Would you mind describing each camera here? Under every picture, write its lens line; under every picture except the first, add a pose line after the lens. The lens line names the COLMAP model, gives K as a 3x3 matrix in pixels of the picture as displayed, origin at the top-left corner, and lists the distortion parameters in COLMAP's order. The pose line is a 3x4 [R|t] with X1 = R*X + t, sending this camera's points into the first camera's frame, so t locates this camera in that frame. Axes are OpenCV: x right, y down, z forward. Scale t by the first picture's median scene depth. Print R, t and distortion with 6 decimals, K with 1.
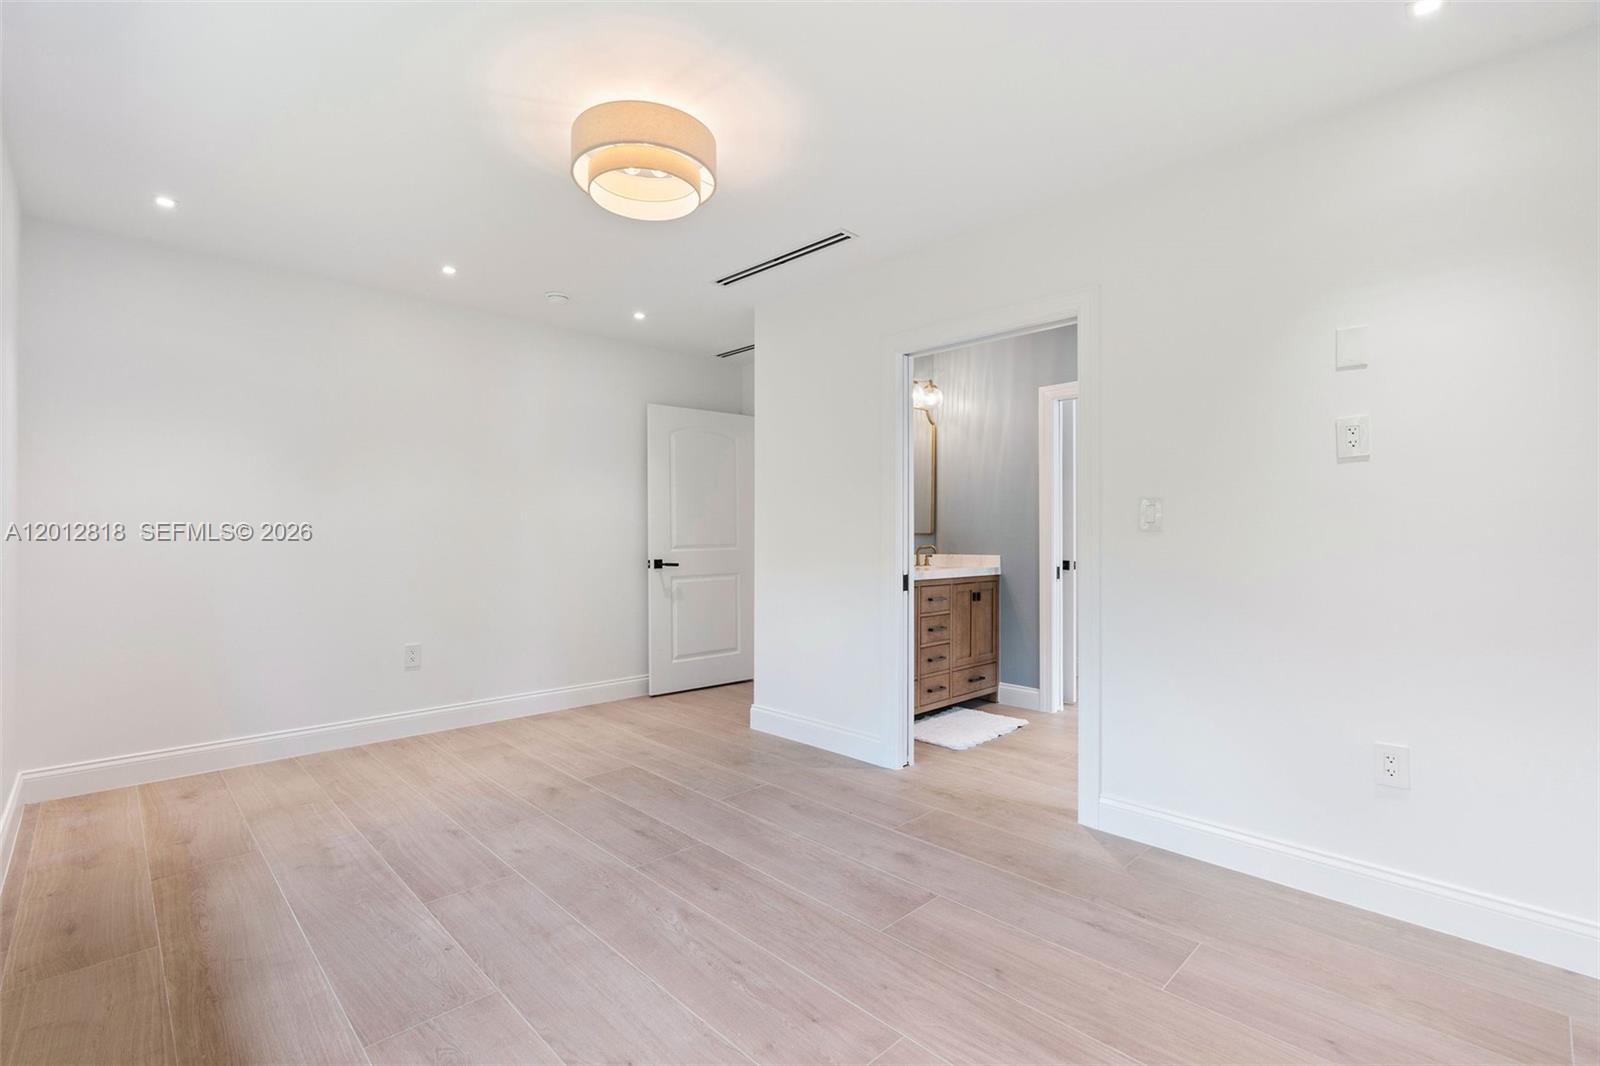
lens RADIAL K [[722.8, 0, 800.4], [0, 722.8, 533.4], [0, 0, 1]] dist [-0.008403, 0.000481]
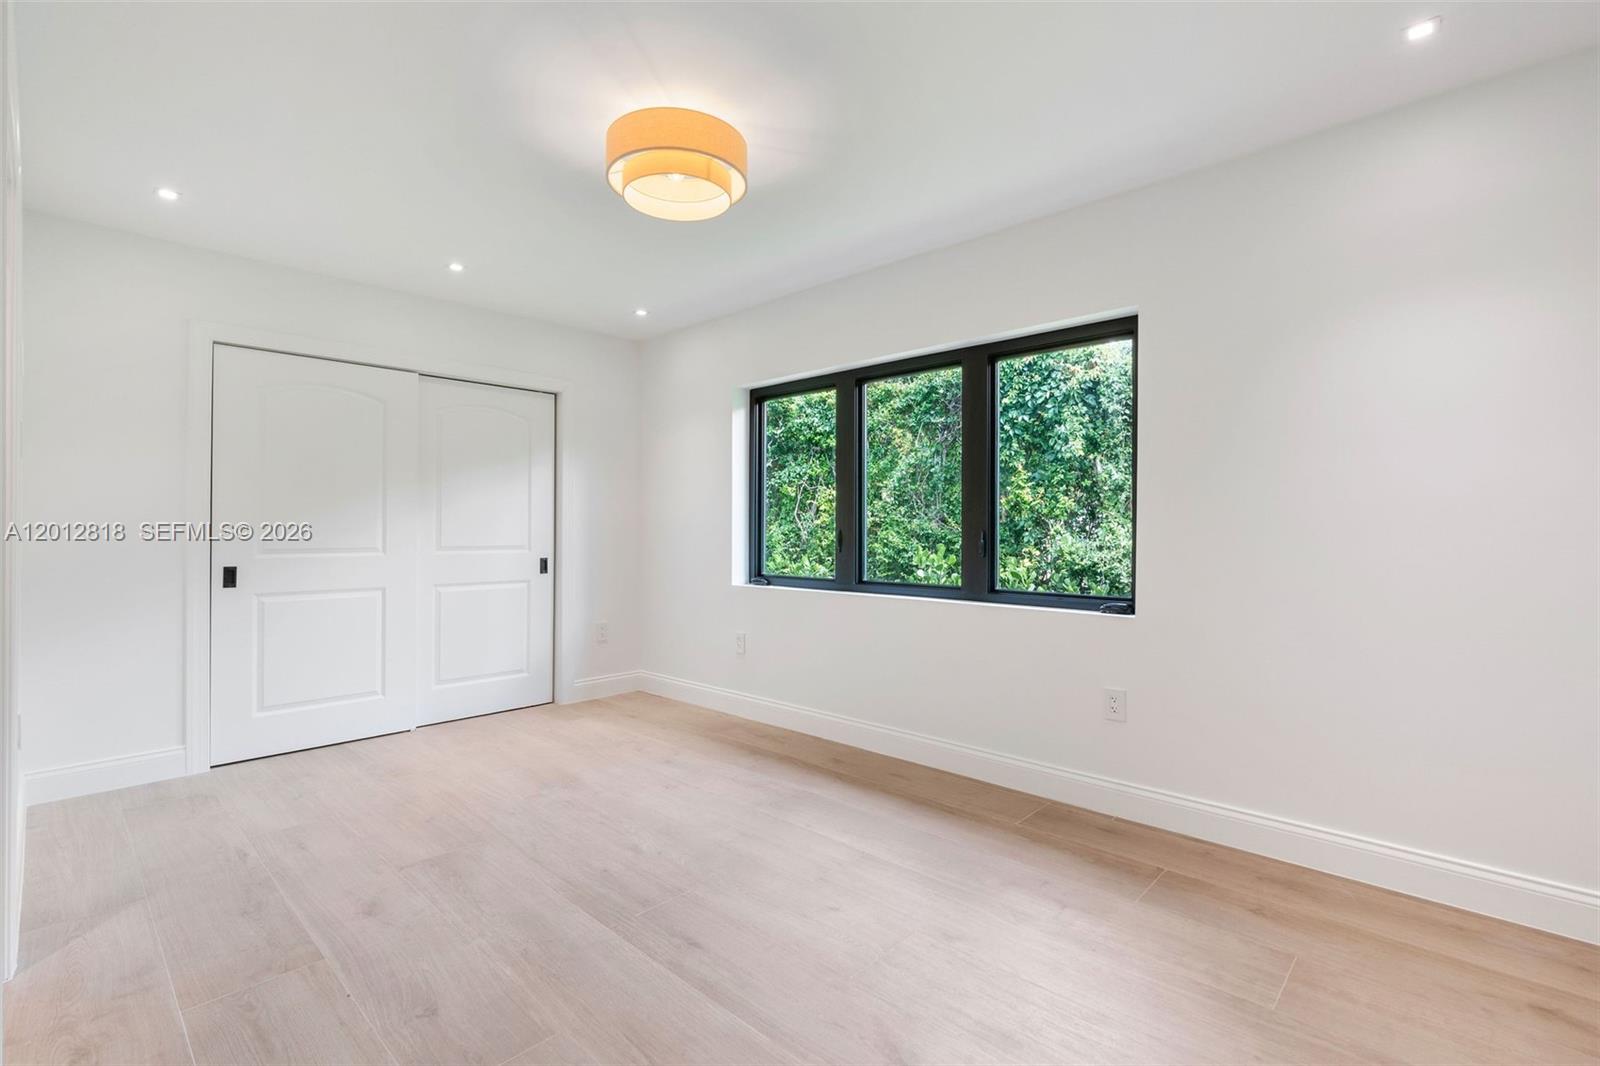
lens RADIAL K [[722.8, 0, 799.5], [0, 722.8, 531.6], [0, 0, 1]] dist [-0.008403, 0.000481]
pose [[-0.999267, -0.000425, -0.038267, -0.329054], [-0.000475, 0.999999, 0.001280, 0.002270], [0.038266, 0.001297, -0.999267, 1.888158]]
